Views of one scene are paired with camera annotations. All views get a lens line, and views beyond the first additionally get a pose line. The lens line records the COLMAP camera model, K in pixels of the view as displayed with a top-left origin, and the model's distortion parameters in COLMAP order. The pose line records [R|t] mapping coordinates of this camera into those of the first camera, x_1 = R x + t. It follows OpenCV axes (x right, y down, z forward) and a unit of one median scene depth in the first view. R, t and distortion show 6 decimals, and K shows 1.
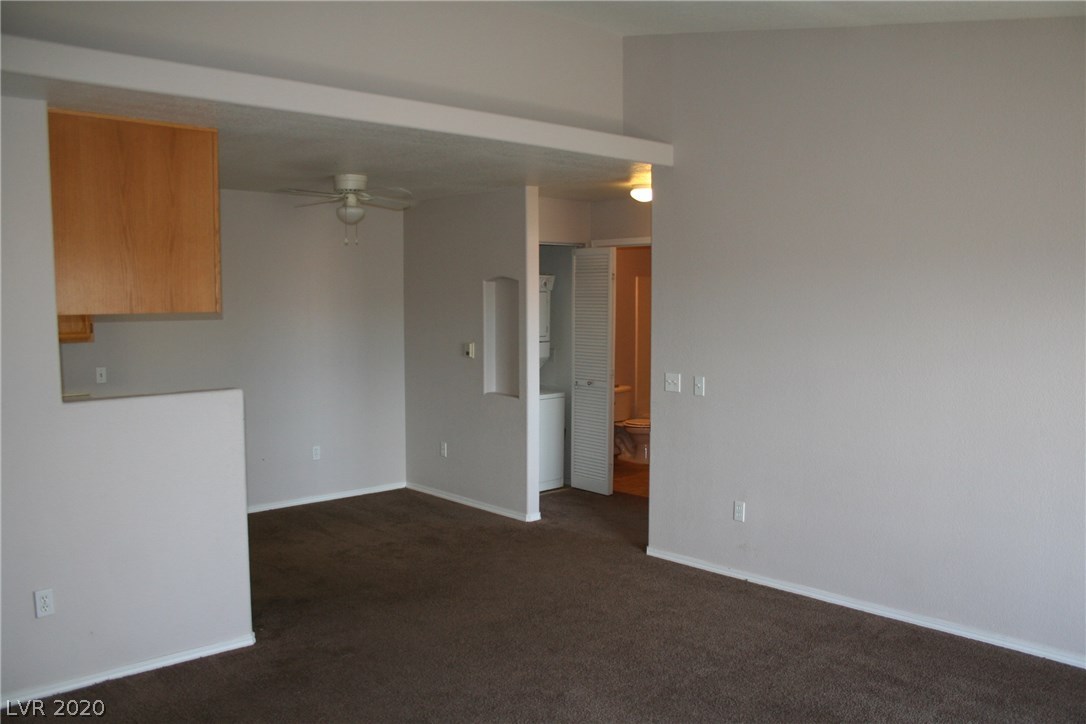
lens RADIAL K [[911.1, 0, 541.1], [0, 911.1, 378.5], [0, 0, 1]] dist [-0.155726, 0.128677]
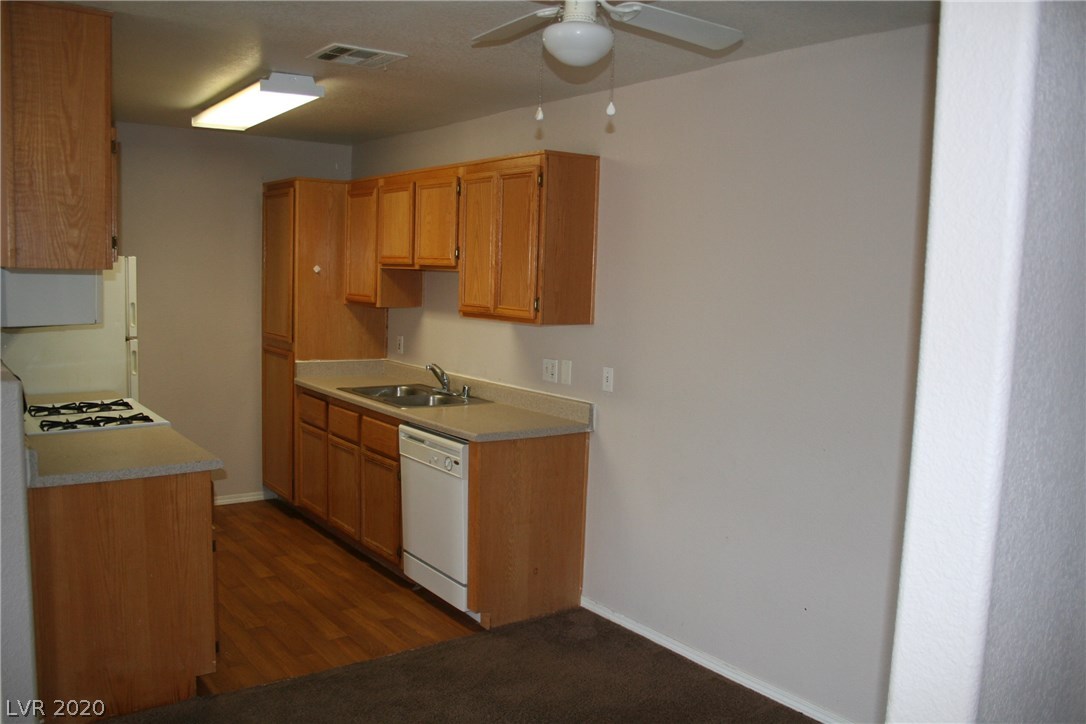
lens RADIAL K [[911.1, 0, 541.1], [0, 911.1, 378.5], [0, 0, 1]] dist [-0.155726, 0.128677]
pose [[-0.125488, 0.111298, -0.985832, 0.188694], [-0.118309, 0.984918, 0.126254, -0.086783], [0.985016, 0.132476, -0.110427, 1.044280]]
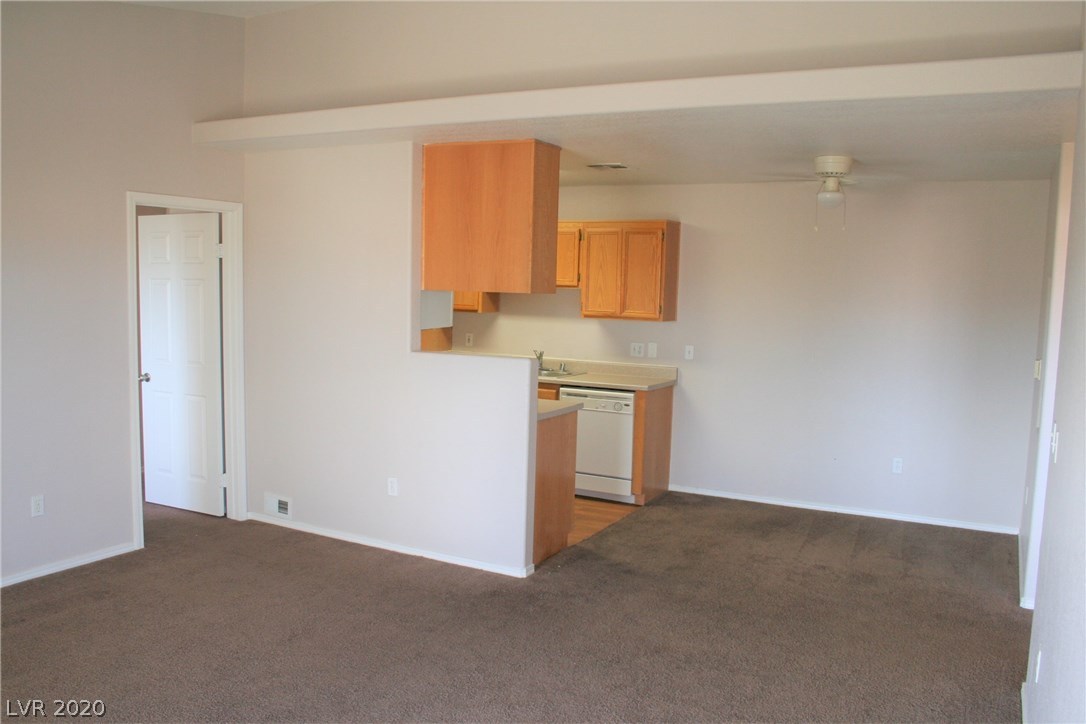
lens RADIAL K [[911.1, 0, 541.1], [0, 911.1, 378.5], [0, 0, 1]] dist [-0.155726, 0.128677]
pose [[0.322481, 0.108687, -0.940315, 0.562002], [-0.109330, 0.991015, 0.077053, -0.040591], [0.940241, 0.077957, 0.331467, 0.438478]]
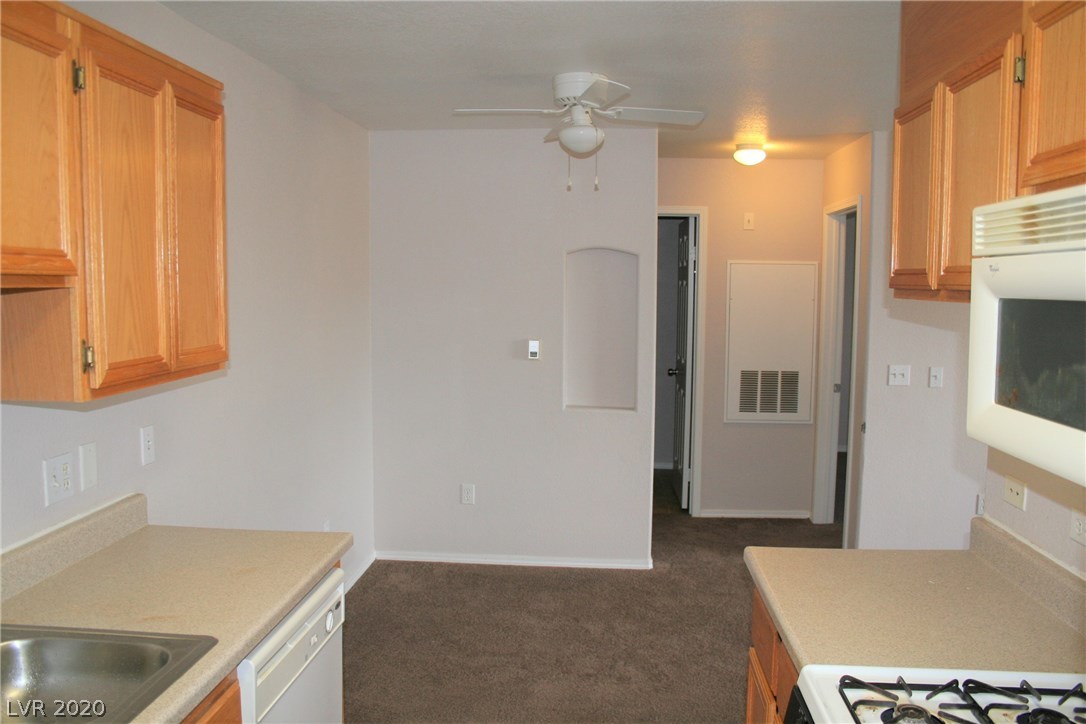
lens RADIAL K [[911.1, 0, 541.1], [0, 911.1, 378.5], [0, 0, 1]] dist [-0.155726, 0.128677]
pose [[0.736378, -0.064042, 0.673532, -0.661063], [0.054994, 0.997882, 0.034757, -0.038419], [-0.674331, 0.011446, 0.738340, 0.551750]]
